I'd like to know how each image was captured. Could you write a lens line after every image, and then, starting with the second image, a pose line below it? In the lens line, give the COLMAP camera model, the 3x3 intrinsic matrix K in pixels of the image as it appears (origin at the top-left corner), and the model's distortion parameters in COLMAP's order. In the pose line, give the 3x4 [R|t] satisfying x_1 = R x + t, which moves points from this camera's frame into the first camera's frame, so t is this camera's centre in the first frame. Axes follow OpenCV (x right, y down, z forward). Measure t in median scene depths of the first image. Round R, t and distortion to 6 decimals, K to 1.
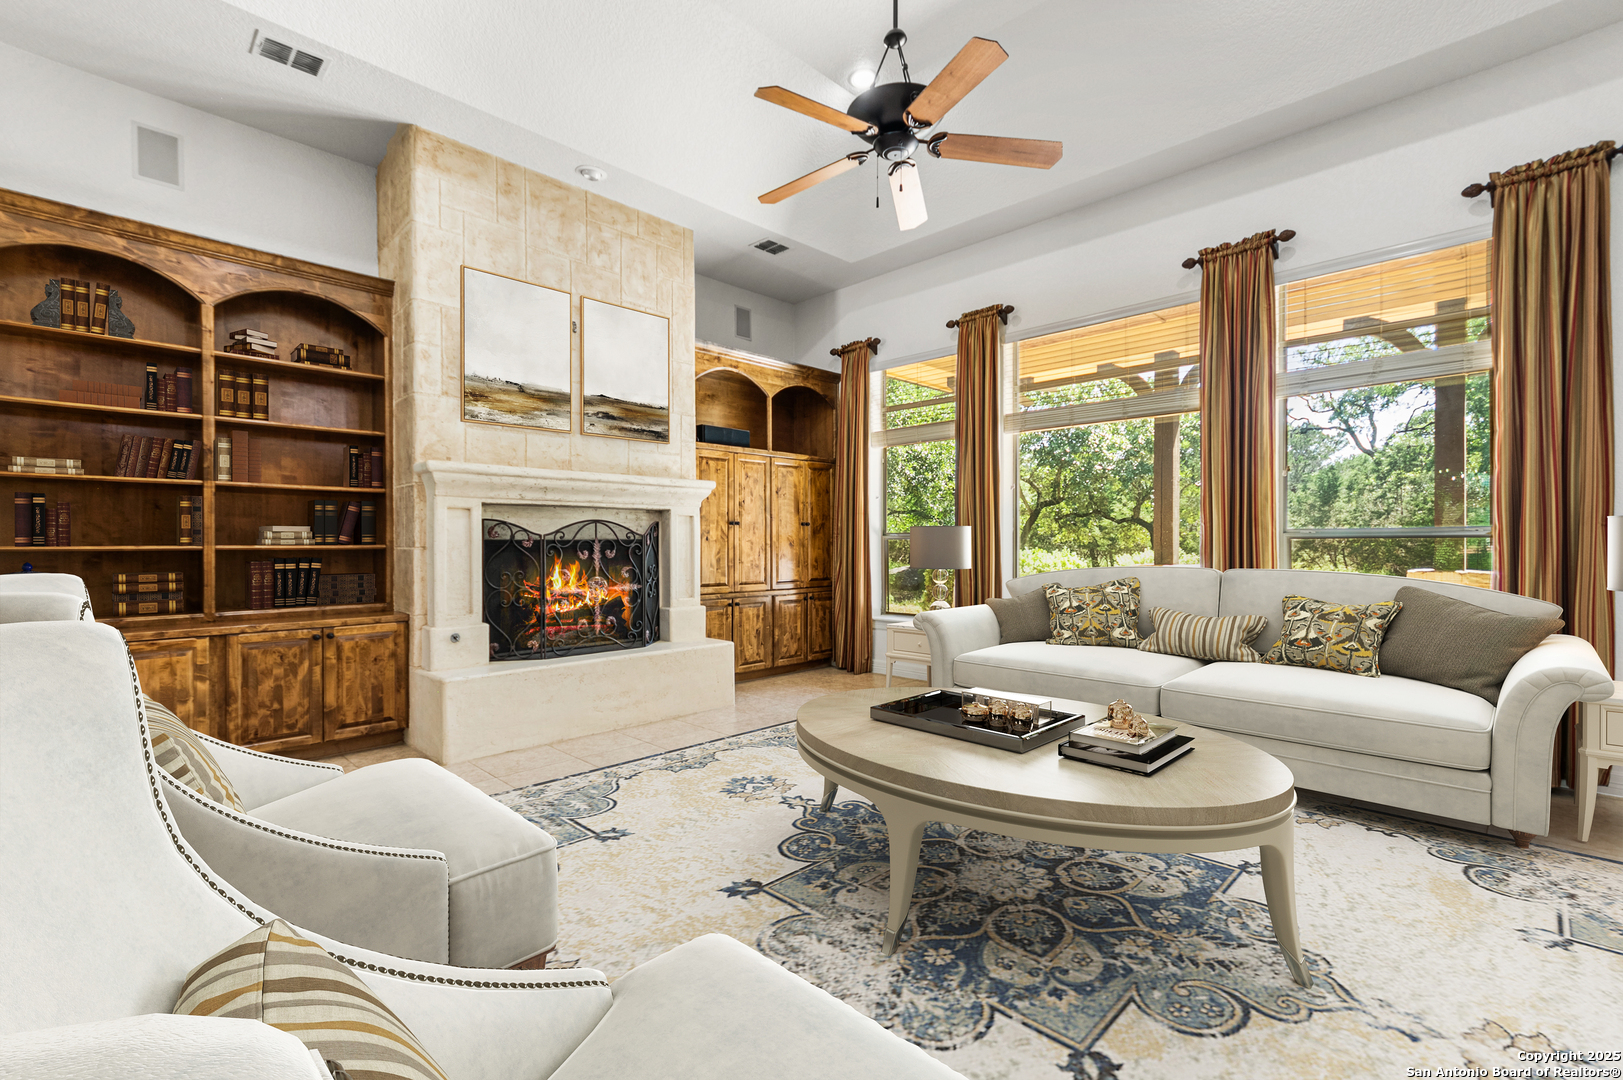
lens RADIAL K [[723.3, 0, 811.5], [0, 723.3, 540.0], [0, 0, 1]] dist [0.001171, -0.000717]
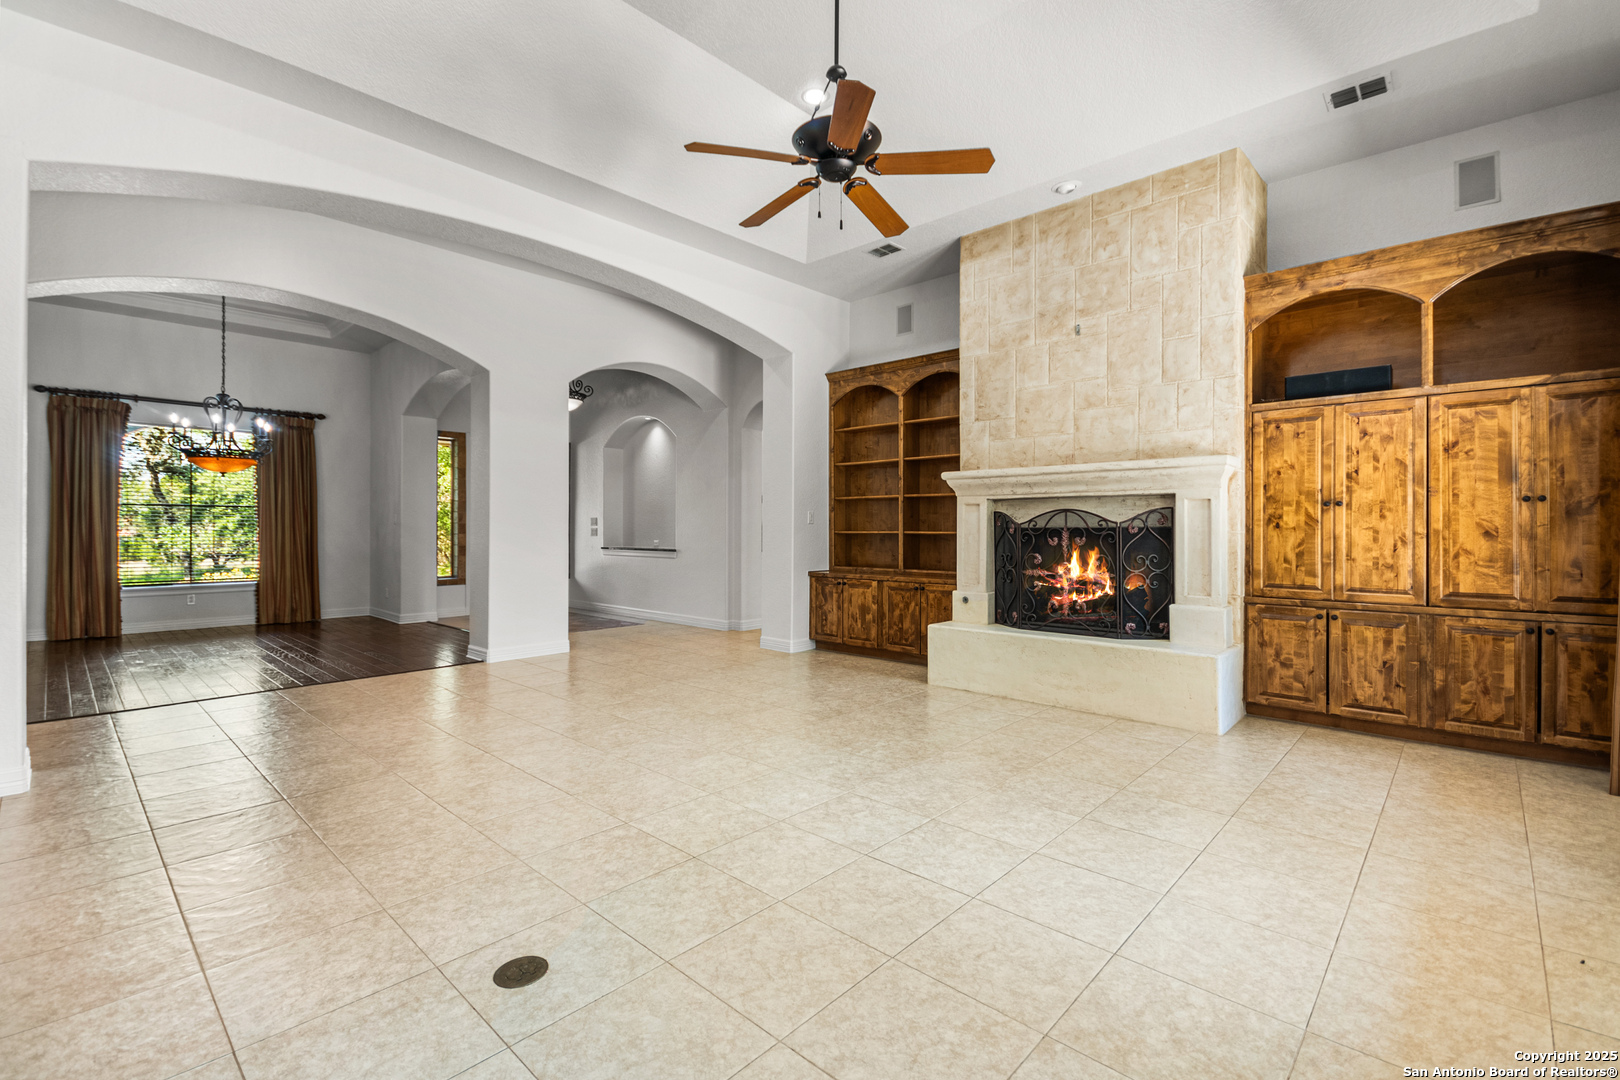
lens RADIAL K [[721.9, 0, 810.0], [0, 721.9, 540.0], [0, 0, 1]] dist [0.001171, -0.000717]
pose [[0.019481, 0.009934, -0.999761, 0.736521], [-0.003124, 0.999946, 0.009875, 0.008511], [0.999805, 0.002931, 0.019511, 0.576773]]
